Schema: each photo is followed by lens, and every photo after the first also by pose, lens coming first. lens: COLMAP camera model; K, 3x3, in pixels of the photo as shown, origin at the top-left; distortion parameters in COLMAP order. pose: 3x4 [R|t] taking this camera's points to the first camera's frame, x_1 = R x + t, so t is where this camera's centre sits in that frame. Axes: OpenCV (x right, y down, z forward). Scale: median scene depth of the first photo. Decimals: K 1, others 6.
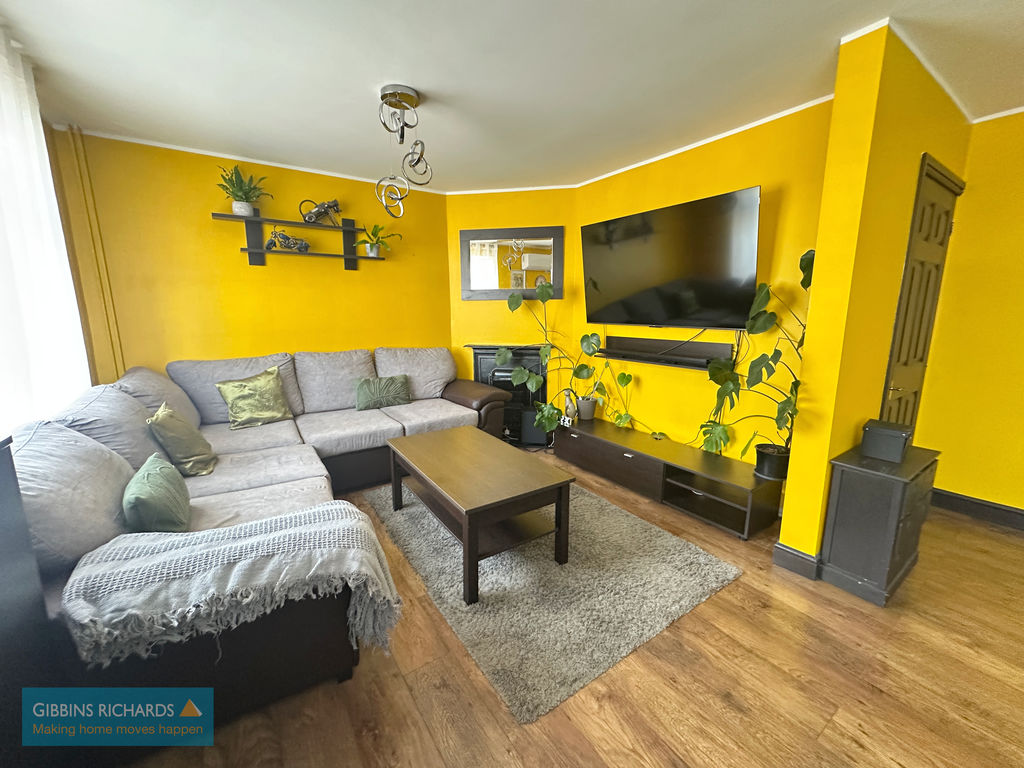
lens RADIAL K [[409.1, 0, 511.2], [0, 409.1, 383.3], [0, 0, 1]] dist [-0.009597, 0.002134]
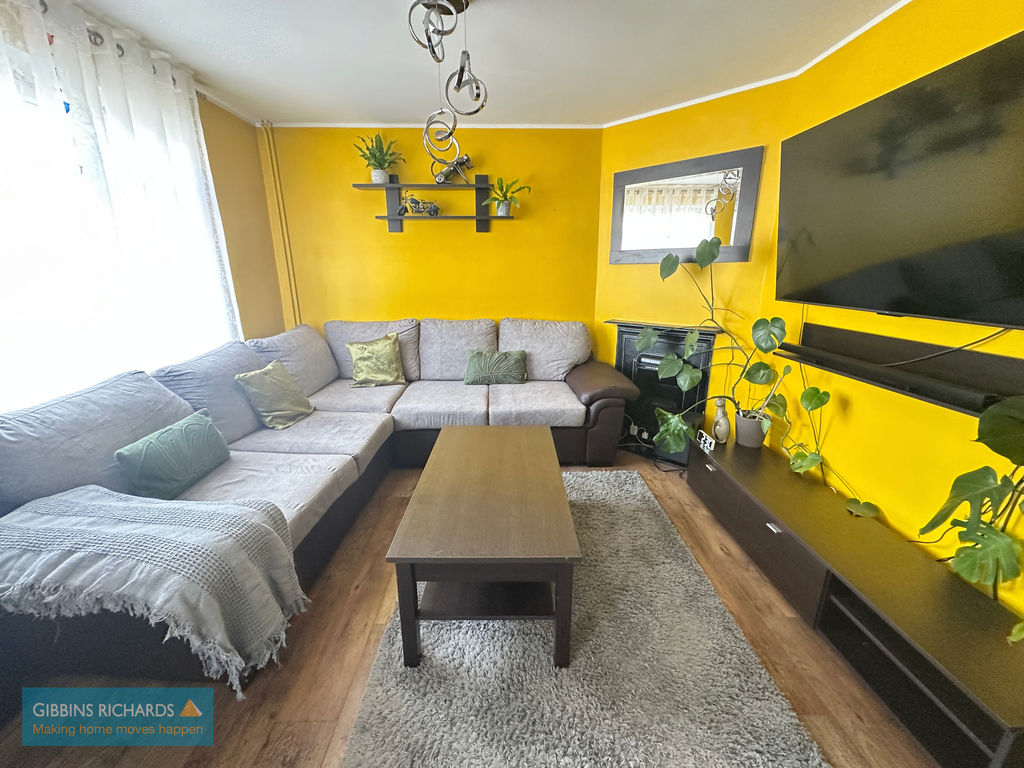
lens RADIAL K [[409.1, 0, 511.3], [0, 409.1, 382.3], [0, 0, 1]] dist [-0.009597, 0.002134]
pose [[0.834258, 0.146313, -0.531607, 0.218621], [-0.098330, 0.988174, 0.117661, -0.060008], [0.542535, -0.045887, 0.838779, 0.257019]]
